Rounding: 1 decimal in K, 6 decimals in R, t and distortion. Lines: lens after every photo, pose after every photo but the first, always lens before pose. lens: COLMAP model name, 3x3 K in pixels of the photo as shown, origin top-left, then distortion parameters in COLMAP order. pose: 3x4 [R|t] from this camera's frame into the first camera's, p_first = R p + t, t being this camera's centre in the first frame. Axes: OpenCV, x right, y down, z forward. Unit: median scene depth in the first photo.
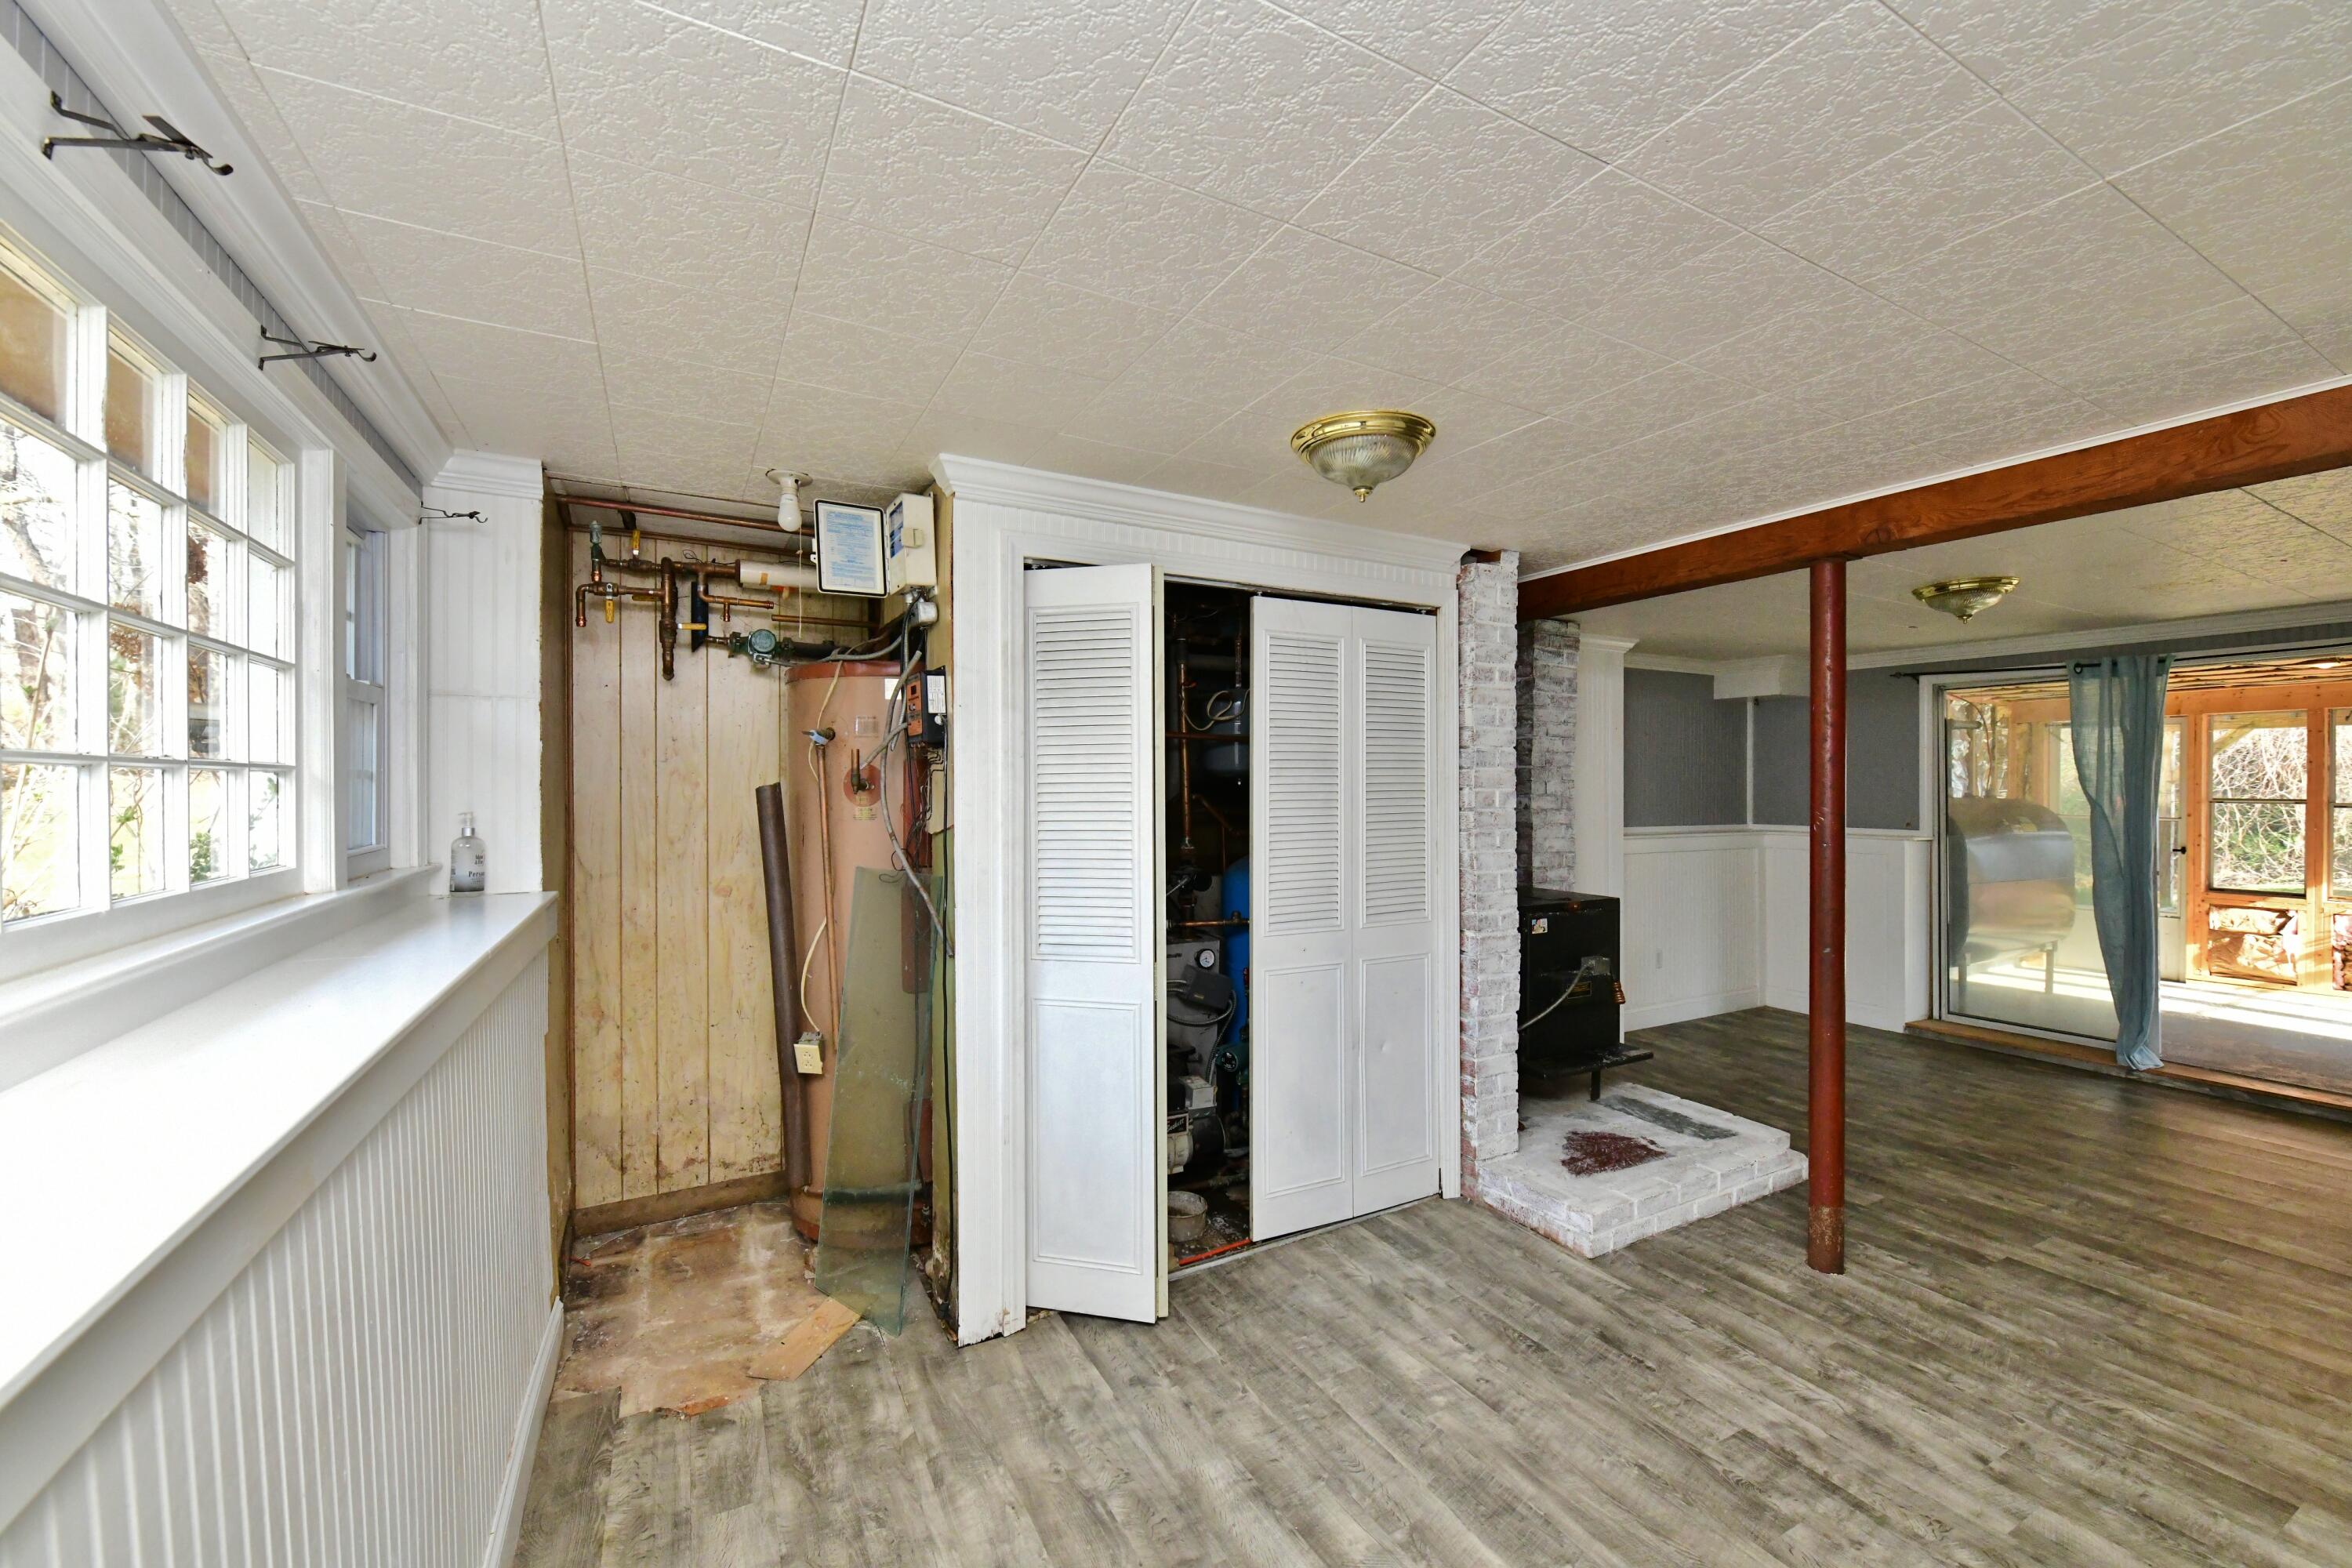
lens RADIAL K [[930.9, 0, 1173.4], [0, 930.9, 789.7], [0, 0, 1]] dist [-0.009468, 0.000051]
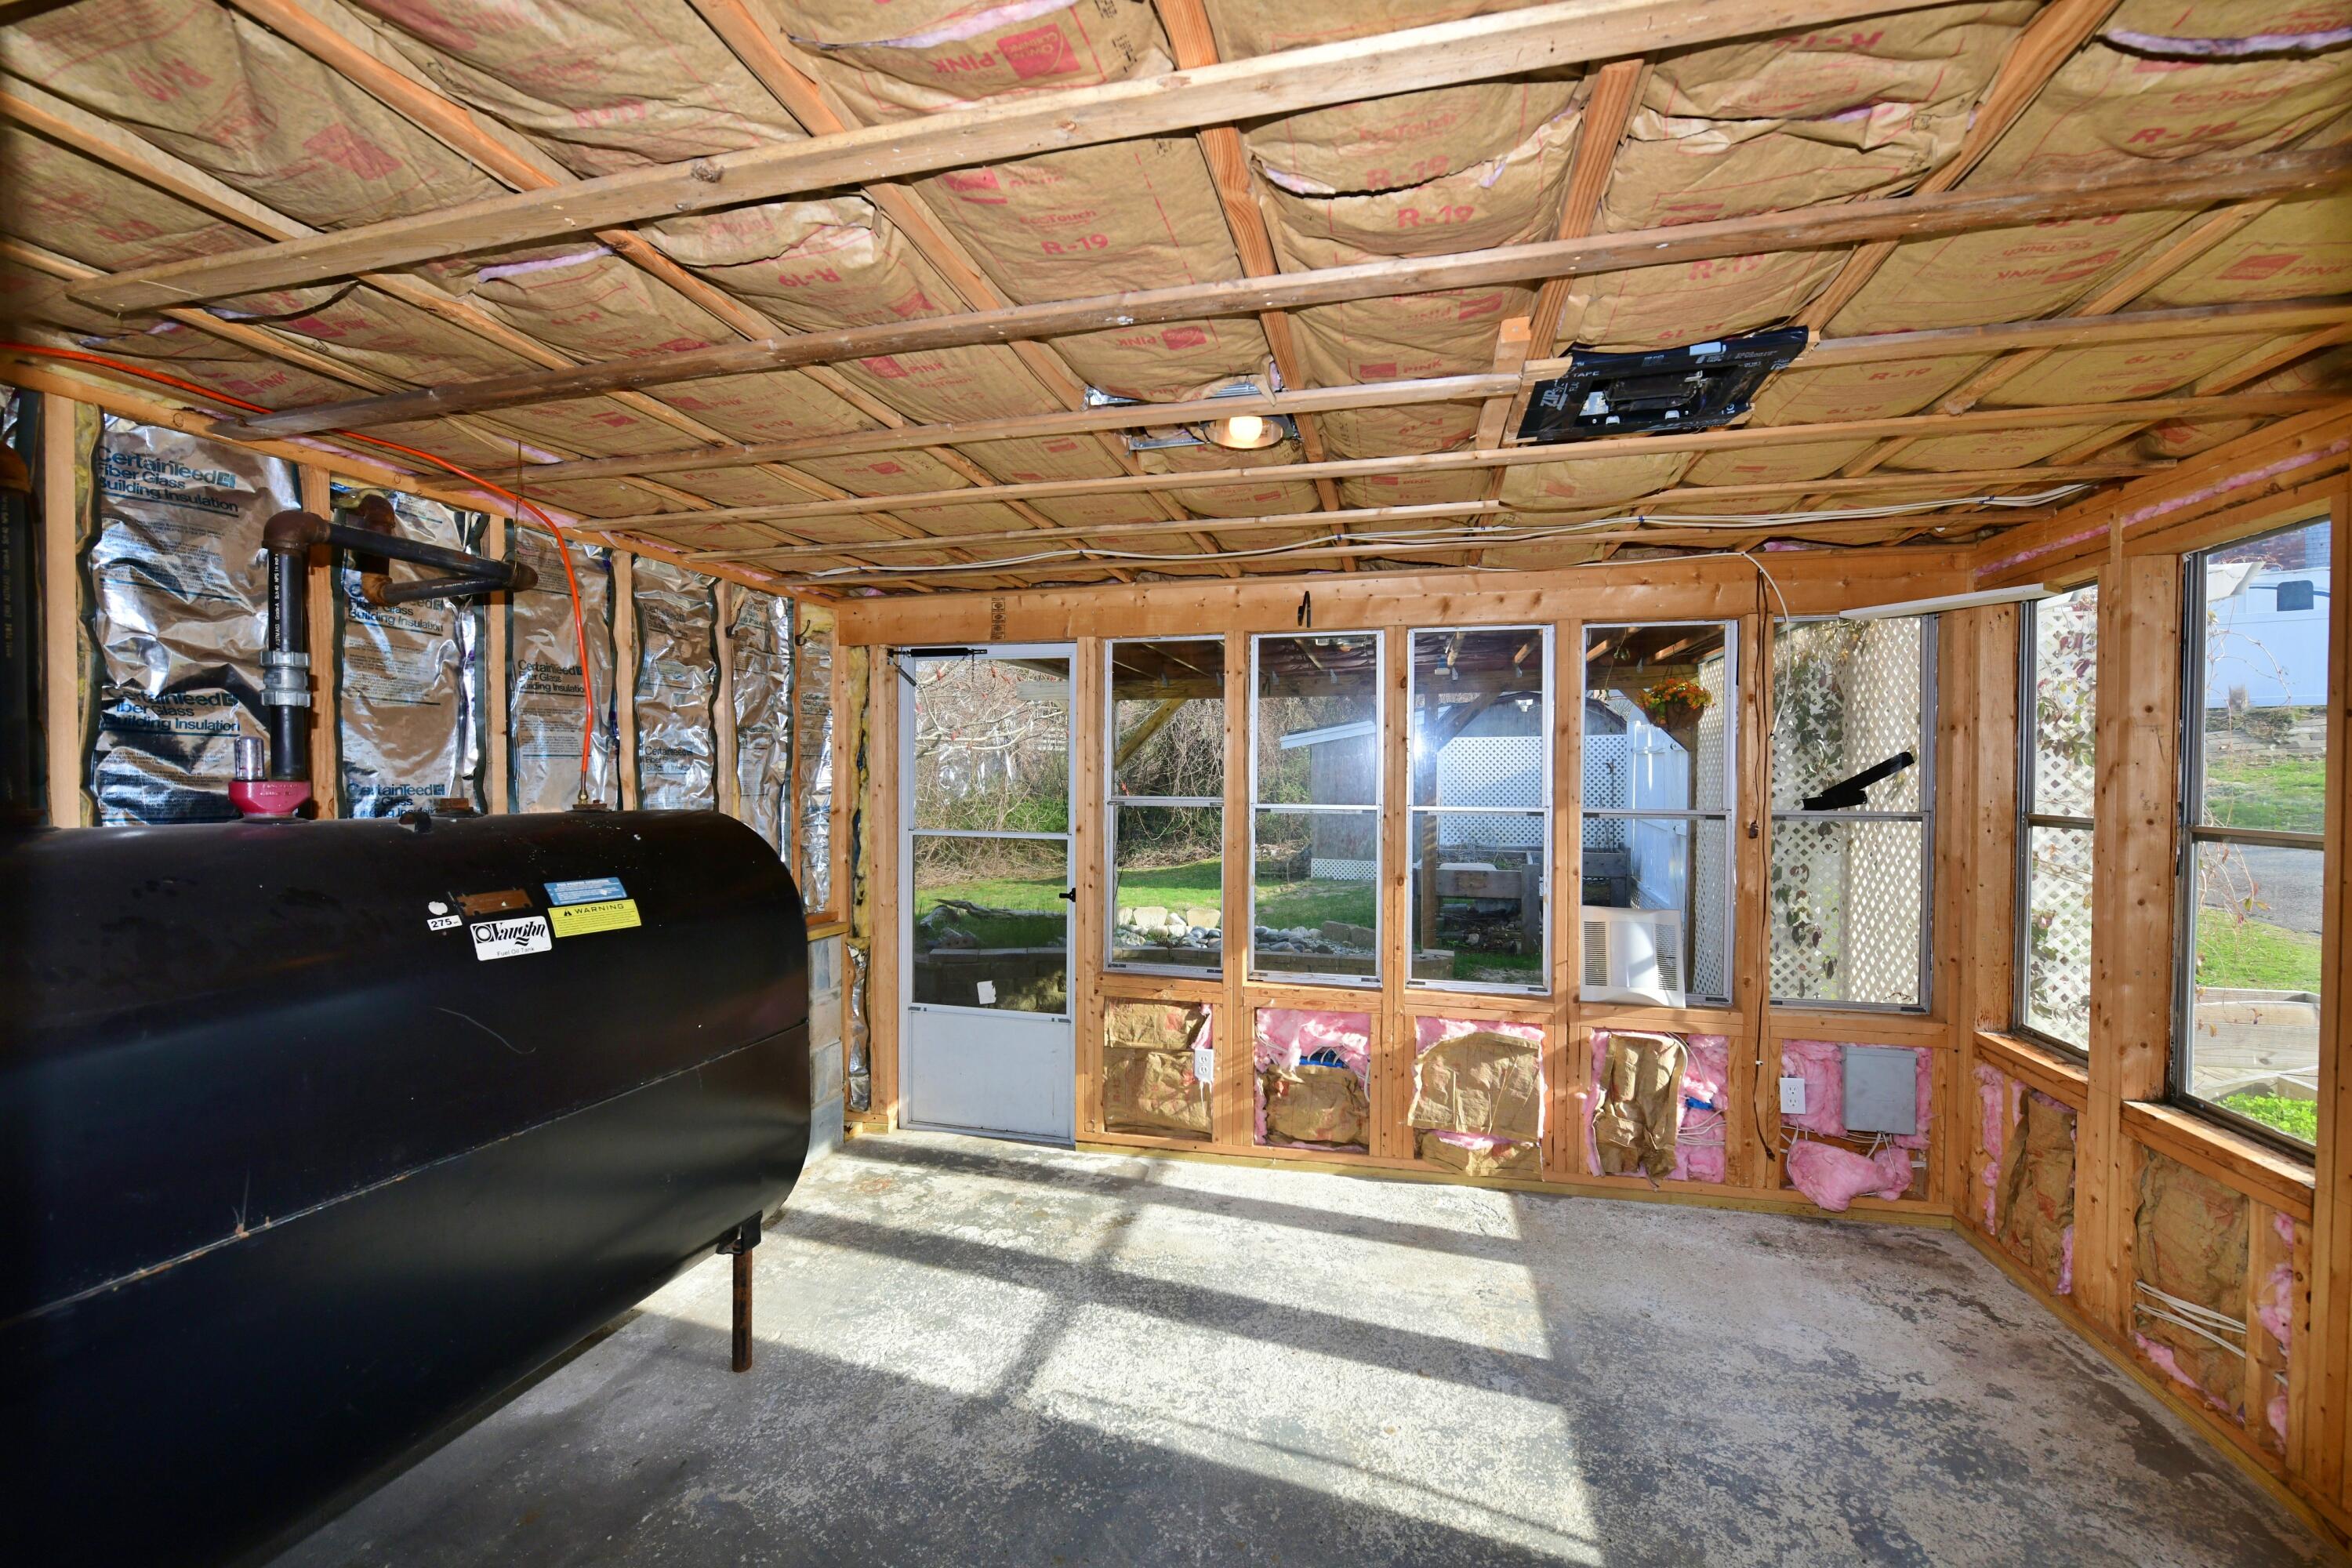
lens RADIAL K [[930.9, 0, 1183.2], [0, 930.9, 786.7], [0, 0, 1]] dist [-0.009468, 0.000051]
pose [[0.672116, -0.009515, 0.740385, 1.173735], [0.004696, 0.999952, 0.008589, -0.003498], [-0.740431, -0.002296, 0.672128, 0.934322]]
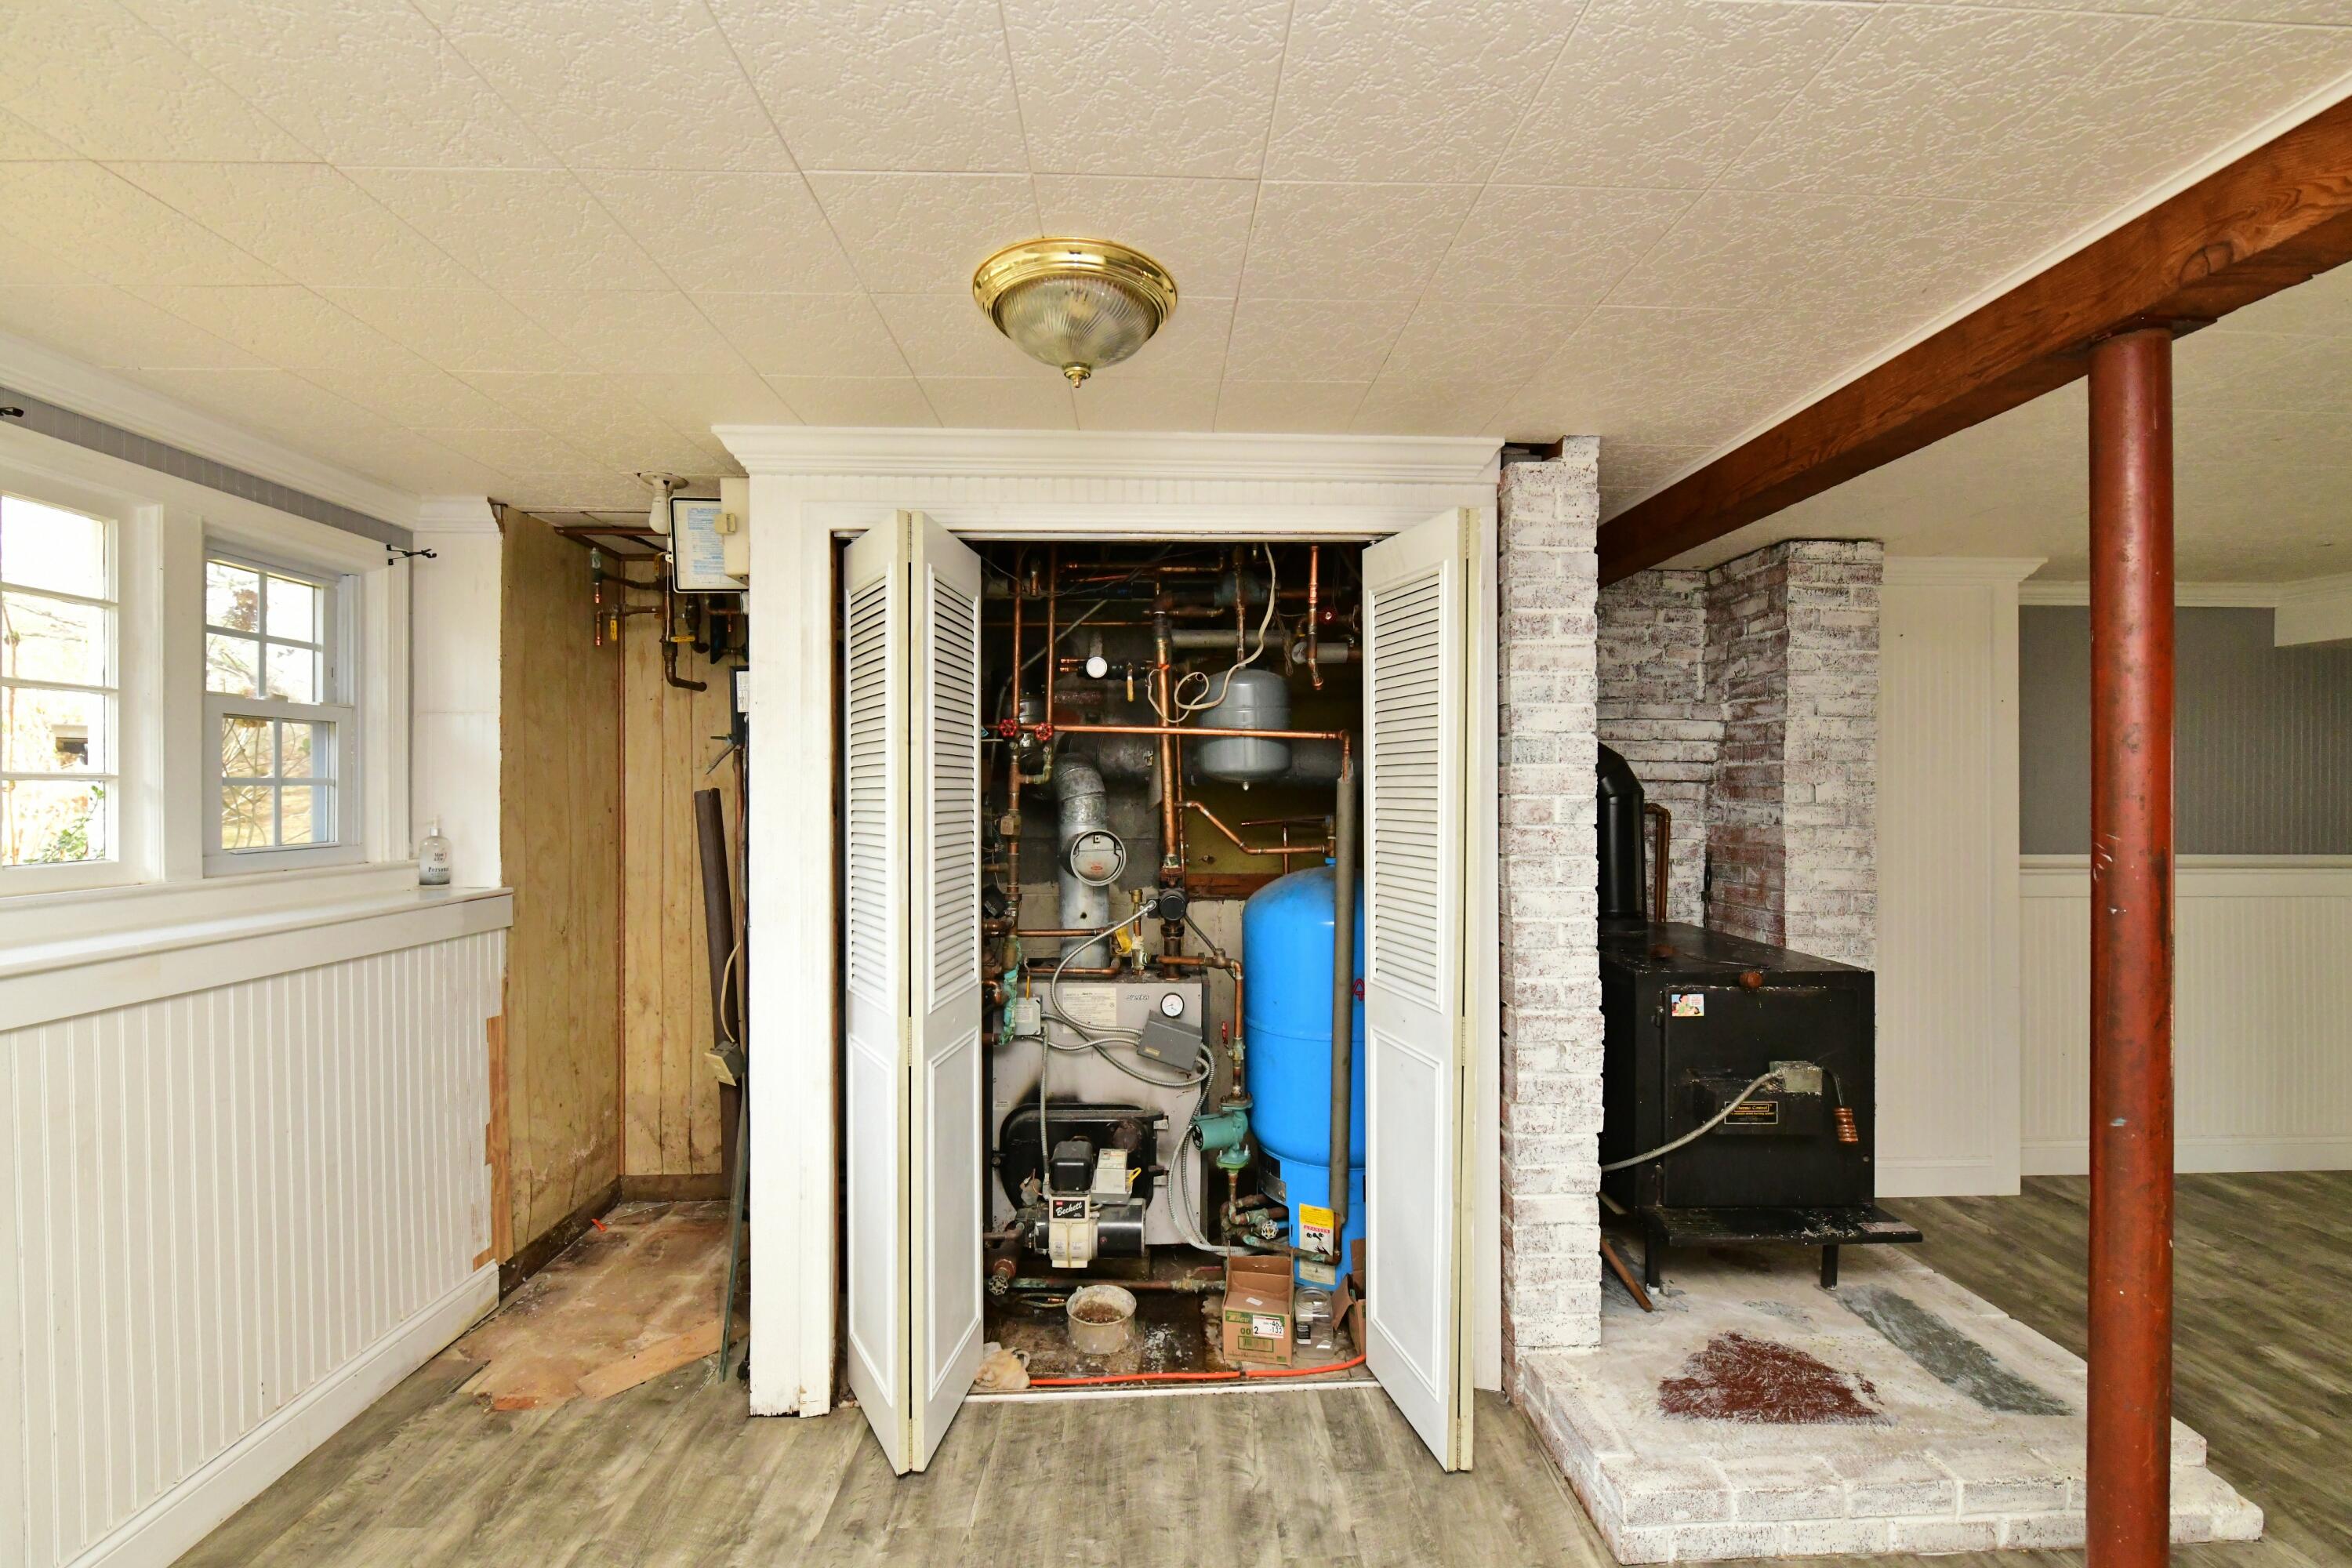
lens RADIAL K [[930.9, 0, 1174.3], [0, 930.9, 789.3], [0, 0, 1]] dist [-0.009468, 0.000051]
pose [[0.895332, -0.000100, -0.445399, 0.397775], [-0.001359, 0.999995, -0.002956, -0.003372], [0.445397, 0.003252, 0.895327, 0.279215]]
